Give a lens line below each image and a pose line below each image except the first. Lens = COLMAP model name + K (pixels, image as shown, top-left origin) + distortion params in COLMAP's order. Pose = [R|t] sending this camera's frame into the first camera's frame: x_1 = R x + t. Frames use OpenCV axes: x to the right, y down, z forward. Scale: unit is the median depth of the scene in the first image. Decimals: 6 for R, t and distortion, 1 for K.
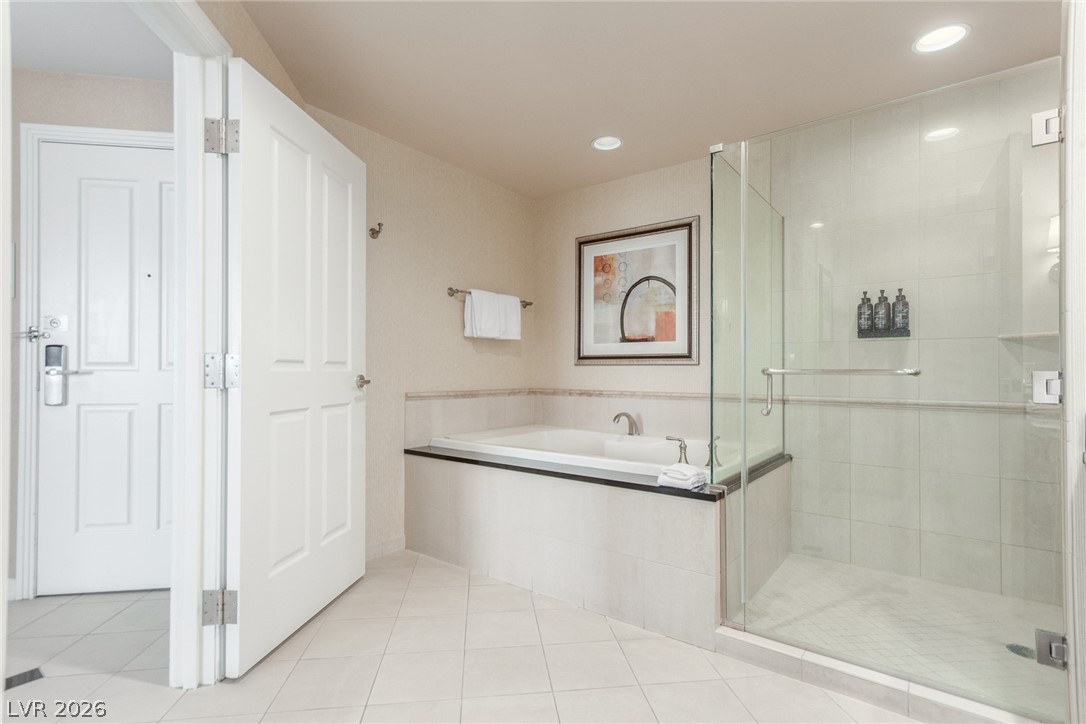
lens RADIAL K [[505.9, 0, 538.3], [0, 505.9, 361.7], [0, 0, 1]] dist [0.003759, 0.001991]
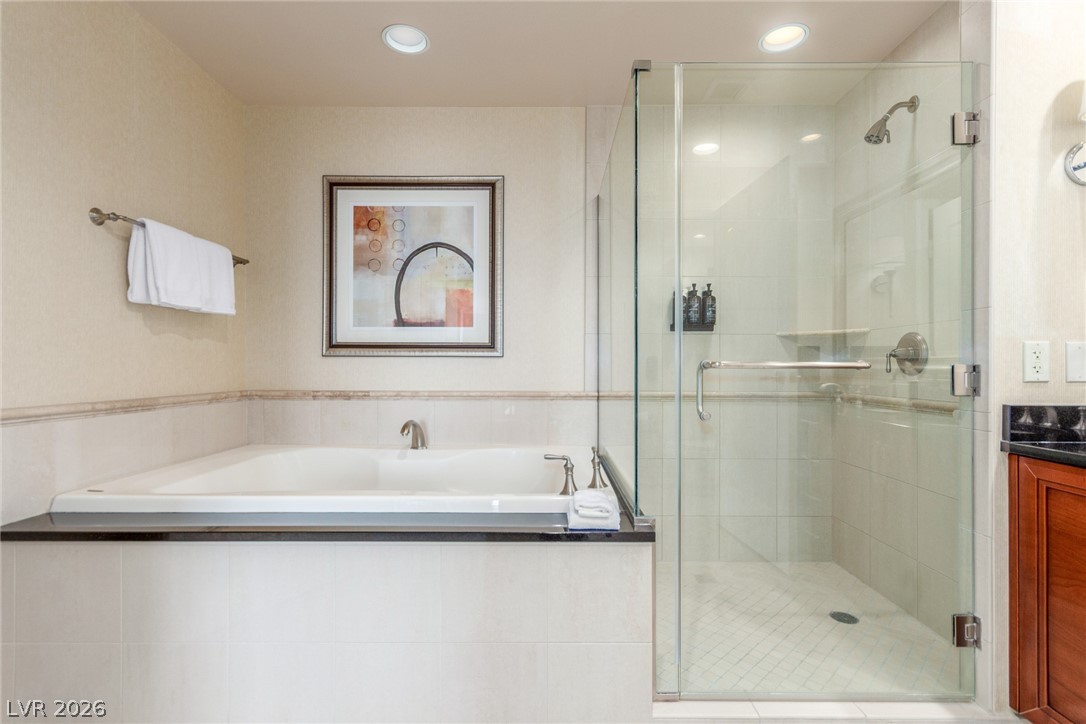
lens RADIAL K [[505.9, 0, 541.0], [0, 505.9, 363.4], [0, 0, 1]] dist [0.003759, 0.001991]
pose [[0.794062, 0.001536, 0.607835, -0.132404], [-0.011206, 0.999864, 0.012111, 0.005886], [-0.607734, -0.016428, 0.793971, 0.296556]]
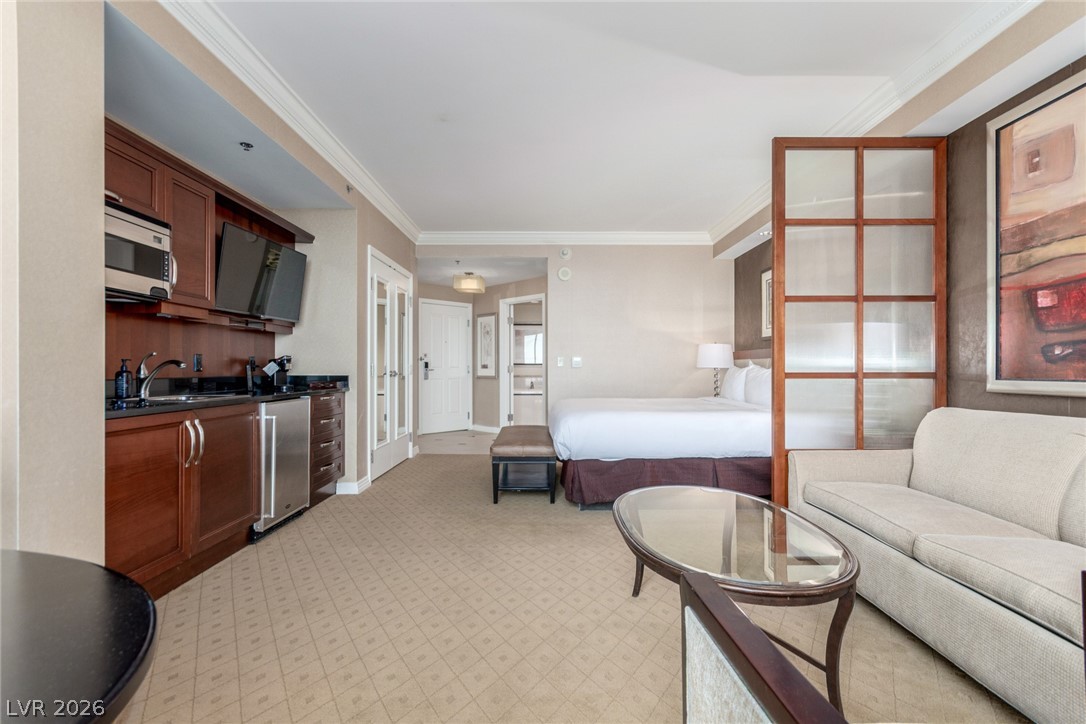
lens RADIAL K [[505.9, 0, 543.3], [0, 505.9, 363.9], [0, 0, 1]] dist [0.003759, 0.001991]
pose [[0.784221, 0.002367, 0.620477, -1.780880], [-0.012239, 0.999857, 0.011656, -0.051080], [-0.620361, -0.016735, 0.784138, -1.577823]]
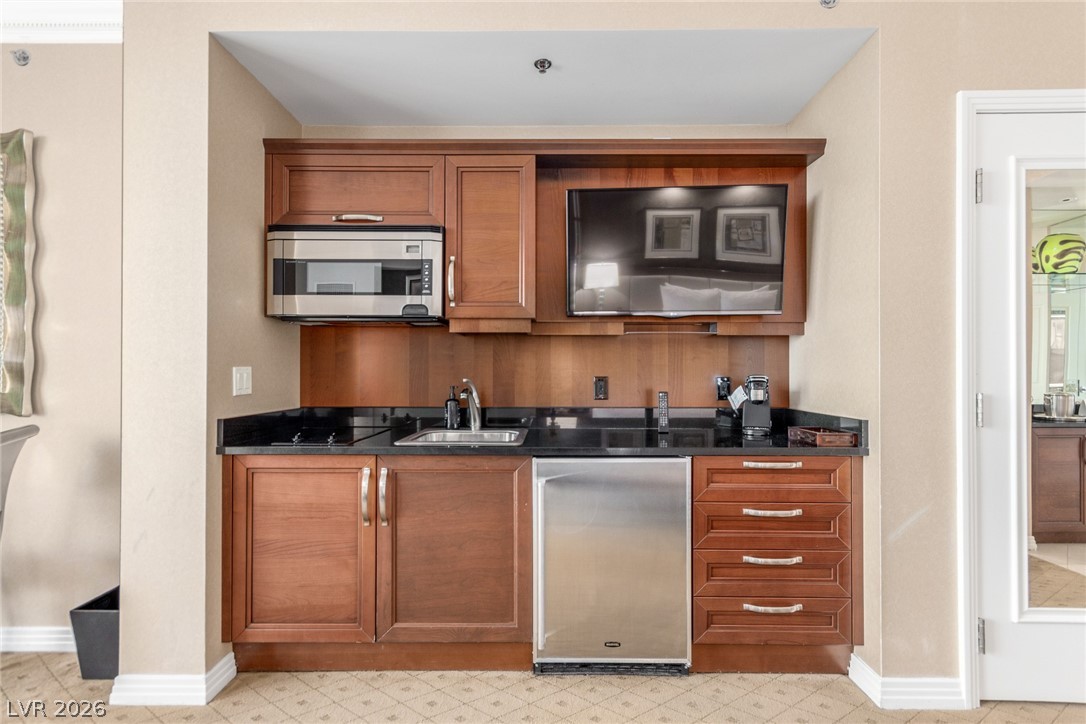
lens RADIAL K [[505.9, 0, 555.6], [0, 505.9, 368.4], [0, 0, 1]] dist [0.003759, 0.001991]
pose [[0.619351, -0.005129, -0.785098, -1.129923], [0.018635, 0.999793, 0.008168, -0.070295], [0.784893, -0.019689, 0.619318, -0.869063]]
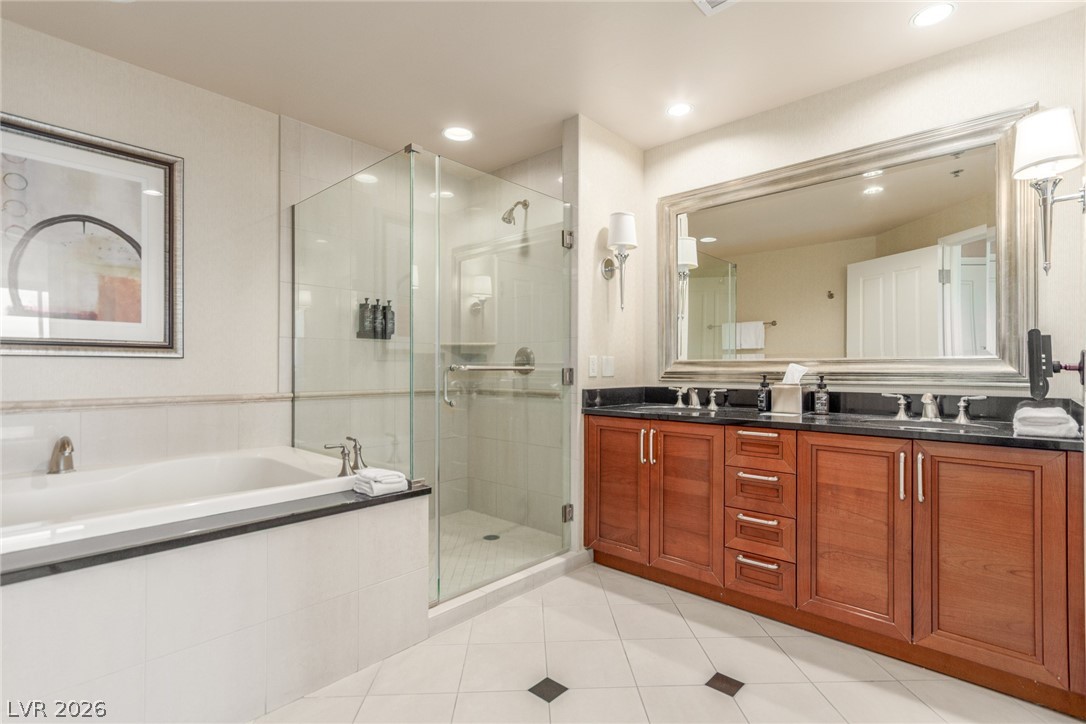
lens RADIAL K [[524.7, 0, 541.5], [0, 524.7, 362.9], [0, 0, 1]] dist [0.014730, 0.001329]
pose [[0.085063, 0.007384, 0.996348, -0.406572], [-0.021785, 0.999747, -0.005550, 0.005535], [-0.996137, -0.021233, 0.085203, 0.392768]]
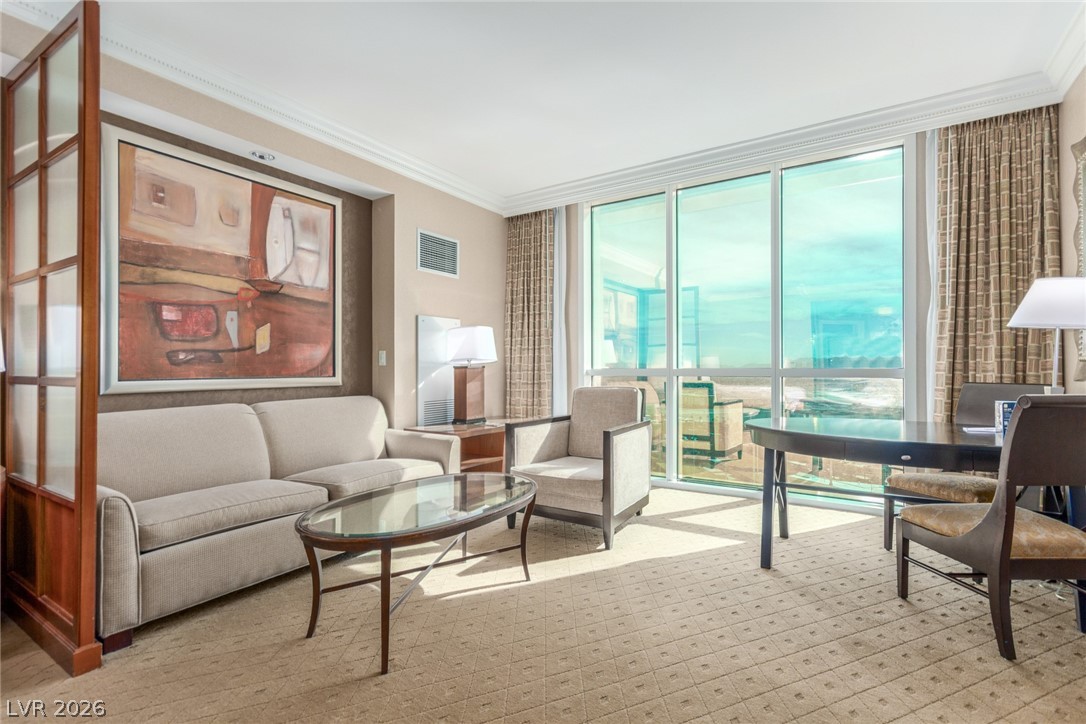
lens RADIAL K [[505.9, 0, 547.6], [0, 505.9, 363.6], [0, 0, 1]] dist [0.003759, 0.001991]
pose [[-0.994695, -0.000488, -0.102866, -1.340684], [0.002738, 0.999509, -0.031218, -0.026812], [0.102830, -0.031334, -0.994205, -0.517425]]
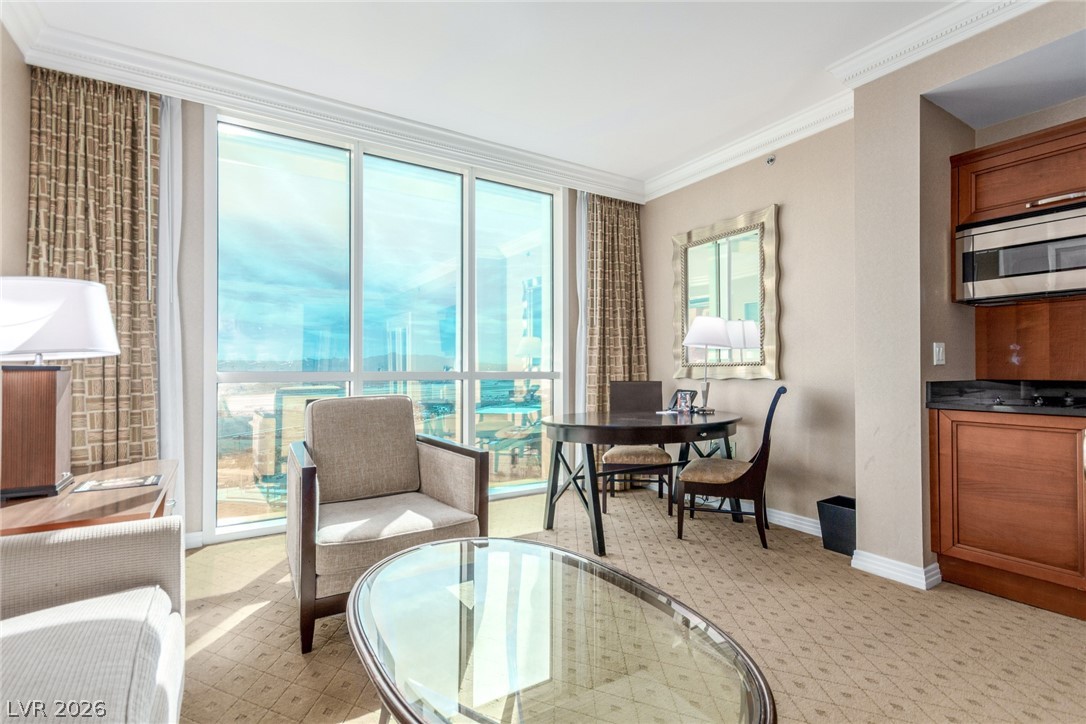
lens RADIAL K [[505.9, 0, 543.4], [0, 505.9, 367.0], [0, 0, 1]] dist [0.003759, 0.001991]
pose [[-0.334524, -0.009621, -0.942338, -0.901601], [0.023423, 0.999554, -0.018520, -0.035974], [0.942096, -0.028267, -0.334149, -1.105557]]
